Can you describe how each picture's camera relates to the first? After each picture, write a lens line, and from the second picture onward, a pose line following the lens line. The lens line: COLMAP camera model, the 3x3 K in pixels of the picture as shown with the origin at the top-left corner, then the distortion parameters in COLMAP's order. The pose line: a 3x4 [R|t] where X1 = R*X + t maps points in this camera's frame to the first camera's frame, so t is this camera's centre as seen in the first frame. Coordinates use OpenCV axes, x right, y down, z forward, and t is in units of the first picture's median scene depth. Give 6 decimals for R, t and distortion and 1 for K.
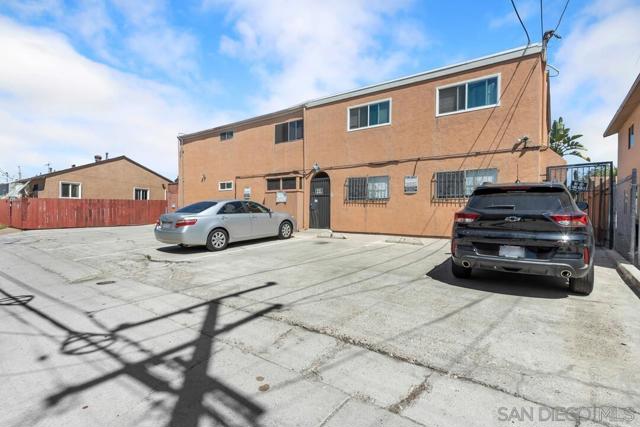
lens RADIAL K [[308.6, 0, 320.0], [0, 308.6, 213.2], [0, 0, 1]] dist [0.006012, 0.000037]
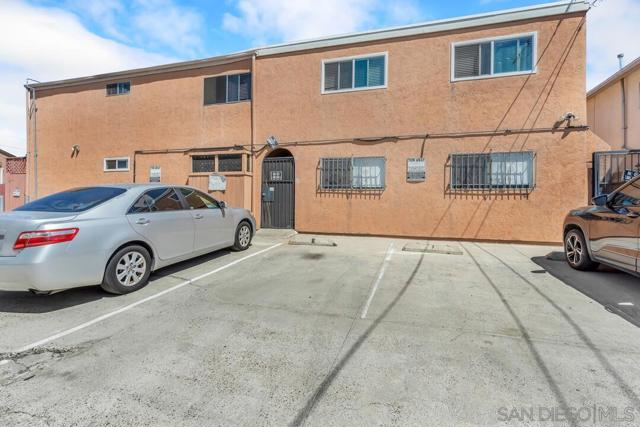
lens RADIAL K [[308.6, 0, 323.0], [0, 308.6, 201.9], [0, 0, 1]] dist [0.006012, 0.000037]
pose [[0.945388, 0.002776, 0.325937, -0.162227], [-0.002051, 0.999995, -0.002568, -0.011419], [-0.325942, 0.001759, 0.945388, 0.360857]]
